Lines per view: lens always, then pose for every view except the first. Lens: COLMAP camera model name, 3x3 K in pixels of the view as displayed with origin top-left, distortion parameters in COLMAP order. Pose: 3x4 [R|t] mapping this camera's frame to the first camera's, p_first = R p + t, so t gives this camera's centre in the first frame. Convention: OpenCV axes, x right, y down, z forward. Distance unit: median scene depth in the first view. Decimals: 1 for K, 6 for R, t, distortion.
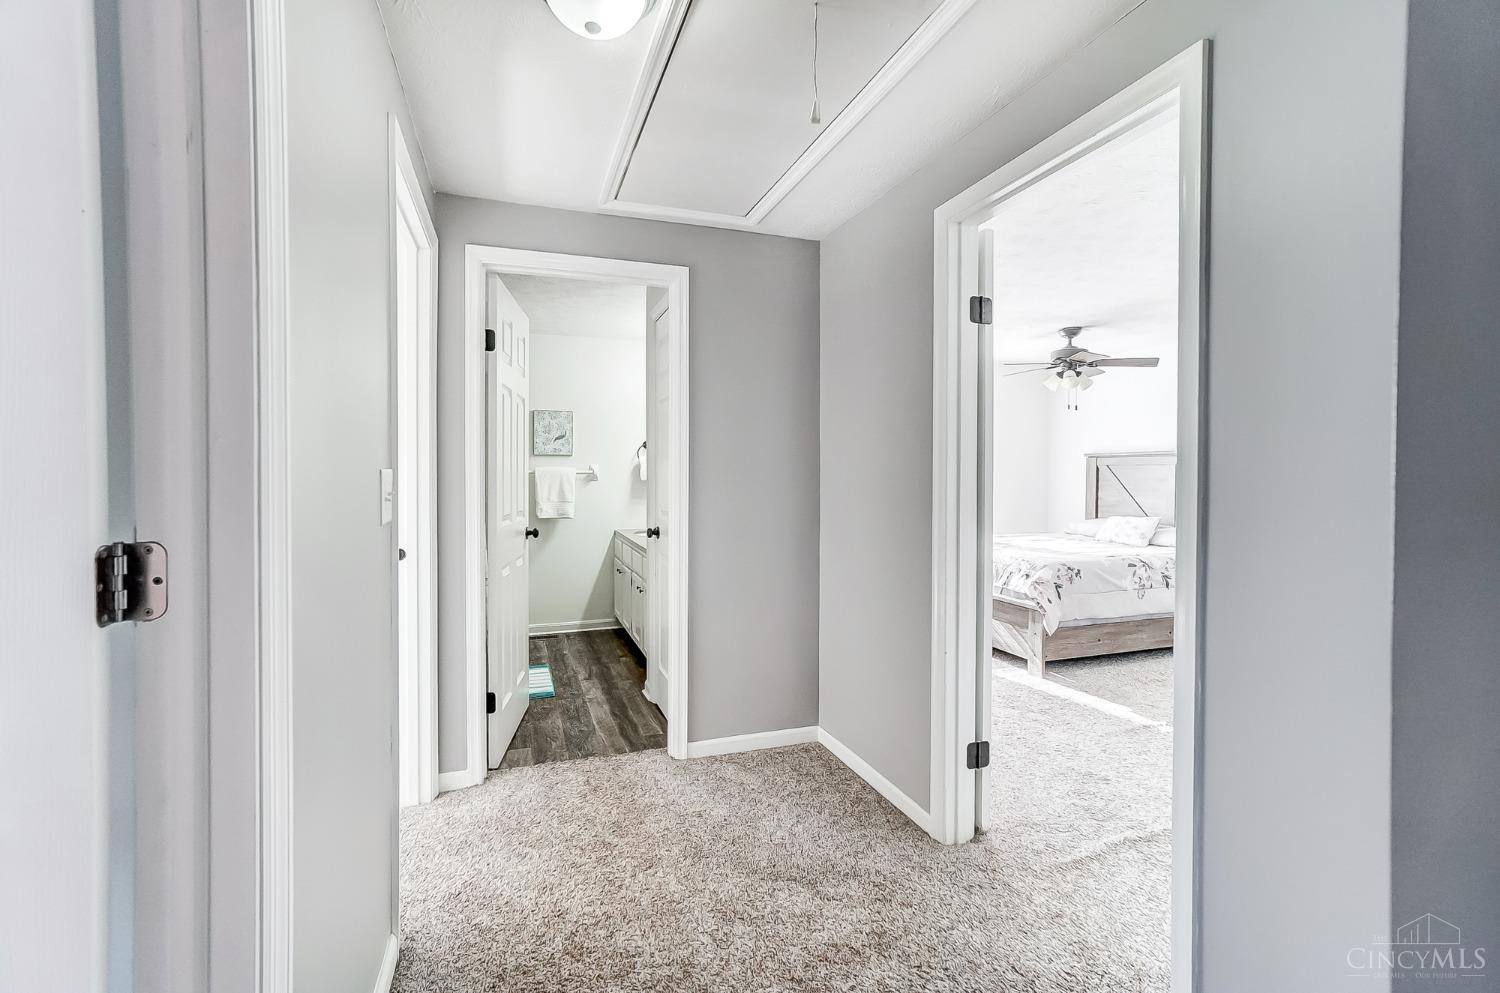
lens RADIAL K [[649.3, 0, 745.9], [0, 649.3, 477.3], [0, 0, 1]] dist [0.001907, 0.000162]
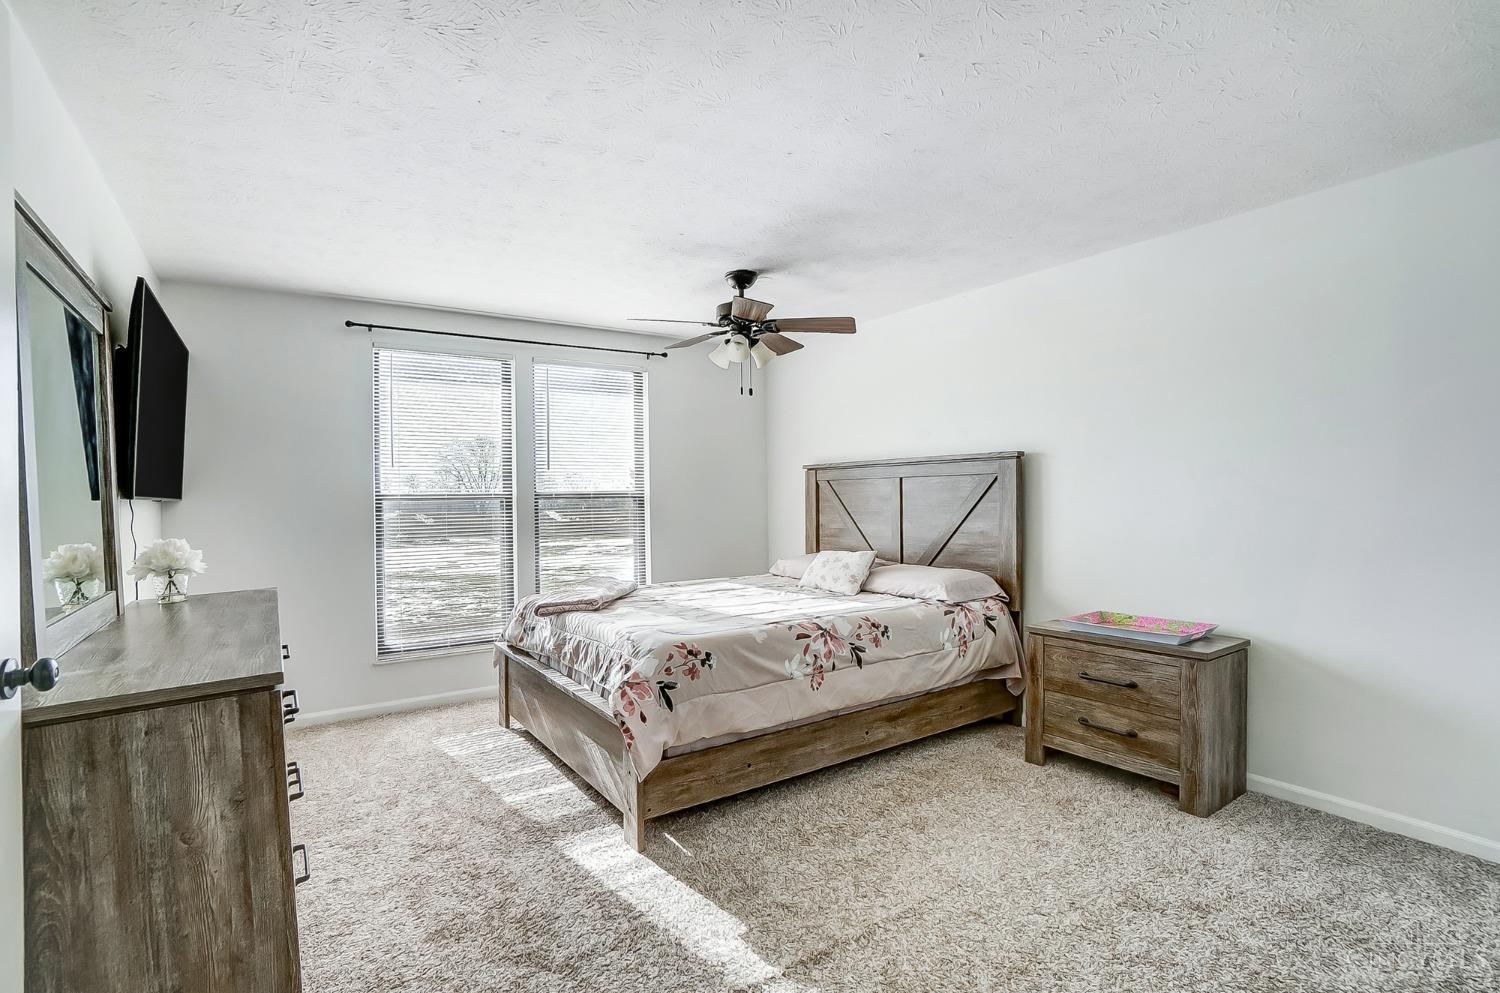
lens RADIAL K [[698.3, 0, 726.0], [0, 698.3, 497.8], [0, 0, 1]] dist [-0.035348, 0.000091]
pose [[0.971069, -0.014552, 0.238354, 0.362992], [0.016145, 0.999858, -0.004731, 0.004625], [-0.238251, 0.008443, 0.971167, 0.365435]]
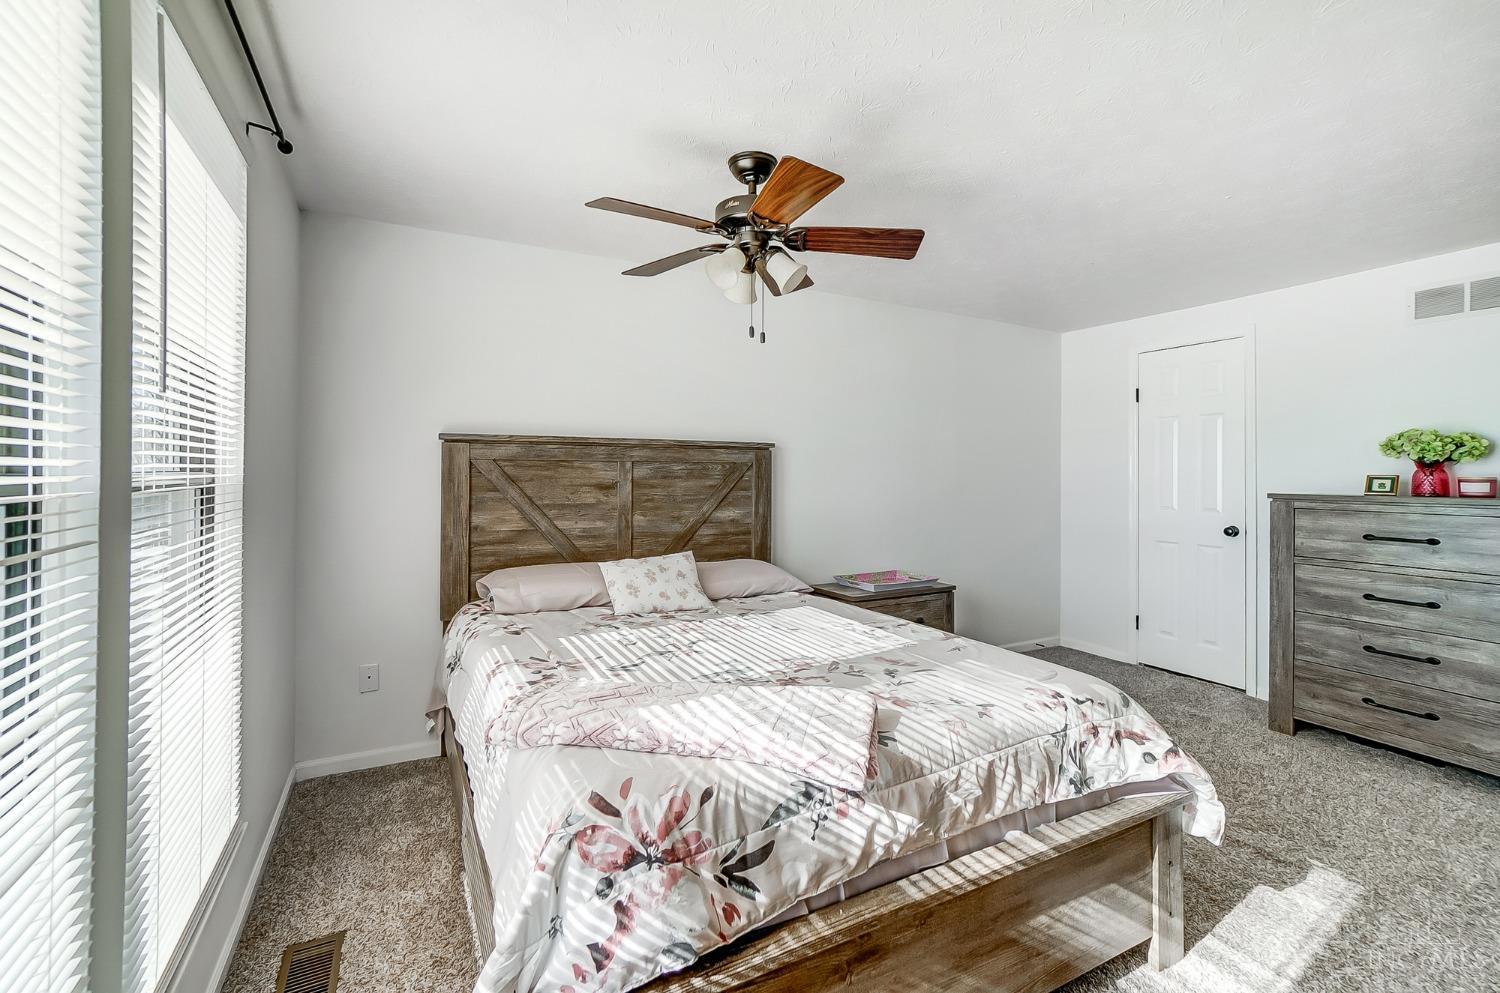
lens RADIAL K [[649.3, 0, 745.9], [0, 649.3, 477.3], [0, 0, 1]] dist [0.001907, 0.000162]
pose [[-0.127222, -0.012097, 0.991800, 0.060726], [0.000422, 0.999925, 0.012251, -0.015832], [-0.991874, 0.001977, -0.127208, 1.243138]]
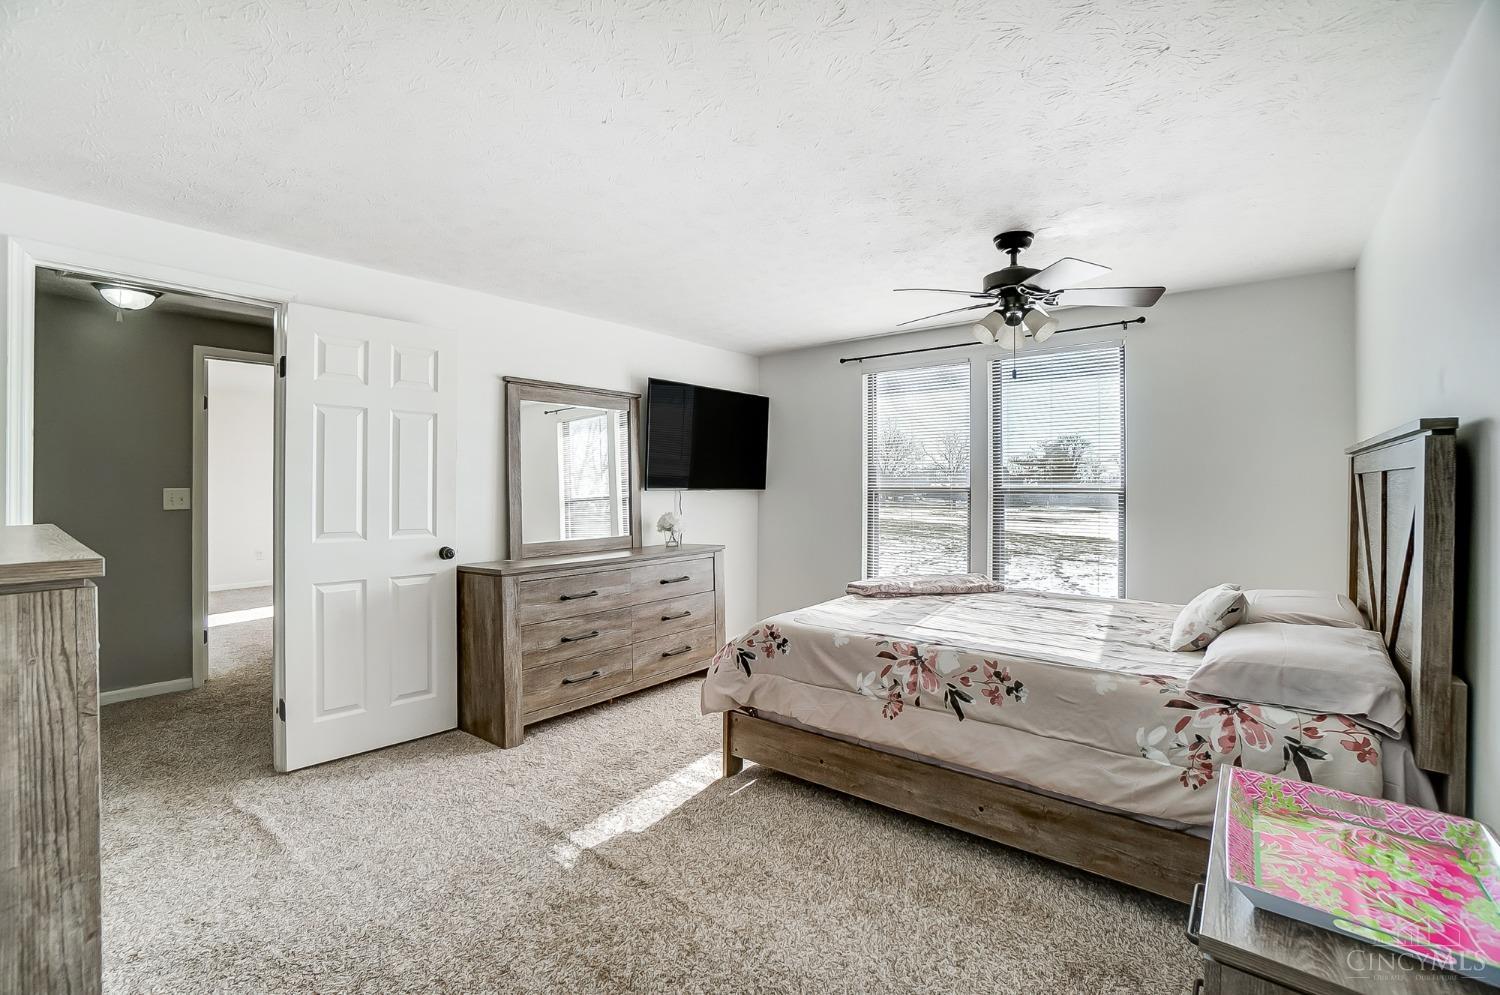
lens RADIAL K [[679.5, 0, 745.3], [0, 679.5, 479.6], [0, 0, 1]] dist [-0.028853, 0.000189]
pose [[0.518640, -0.004274, -0.854982, 1.029796], [-0.006911, 0.999934, -0.009190, -0.011929], [0.854965, 0.010675, 0.518576, 0.582156]]
